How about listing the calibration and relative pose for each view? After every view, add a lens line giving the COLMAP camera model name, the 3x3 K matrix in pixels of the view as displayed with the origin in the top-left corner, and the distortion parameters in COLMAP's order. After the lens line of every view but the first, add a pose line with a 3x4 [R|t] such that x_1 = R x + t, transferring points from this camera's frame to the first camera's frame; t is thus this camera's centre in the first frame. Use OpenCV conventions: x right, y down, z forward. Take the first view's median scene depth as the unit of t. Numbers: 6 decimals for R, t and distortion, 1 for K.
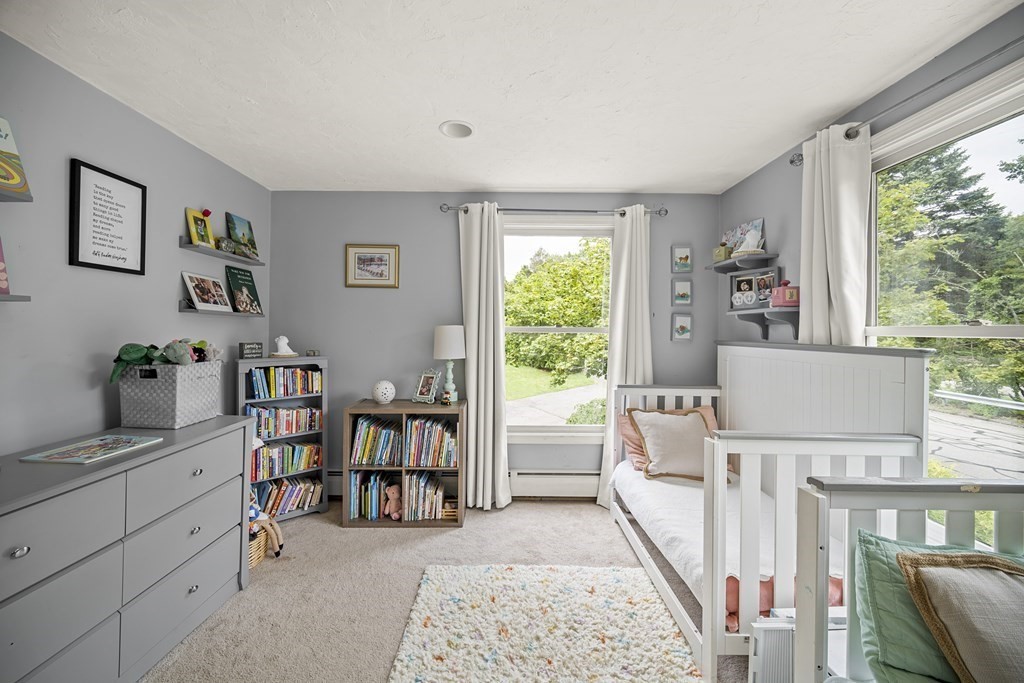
lens RADIAL K [[408.8, 0, 513.5], [0, 408.8, 334.6], [0, 0, 1]] dist [0.001201, -0.000328]
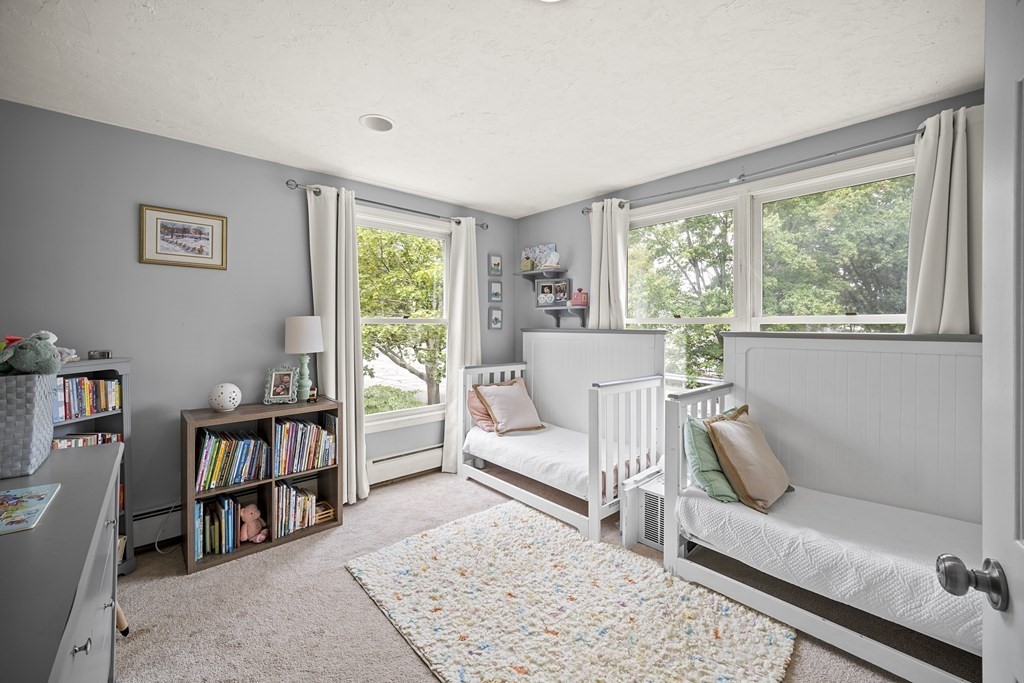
lens RADIAL K [[408.8, 0, 510.0], [0, 408.8, 334.9], [0, 0, 1]] dist [0.001201, -0.000328]
pose [[0.750240, -0.023978, 0.660731, -0.451281], [0.010763, 0.999653, 0.024056, 0.002470], [-0.661078, -0.010937, 0.750237, 0.013802]]
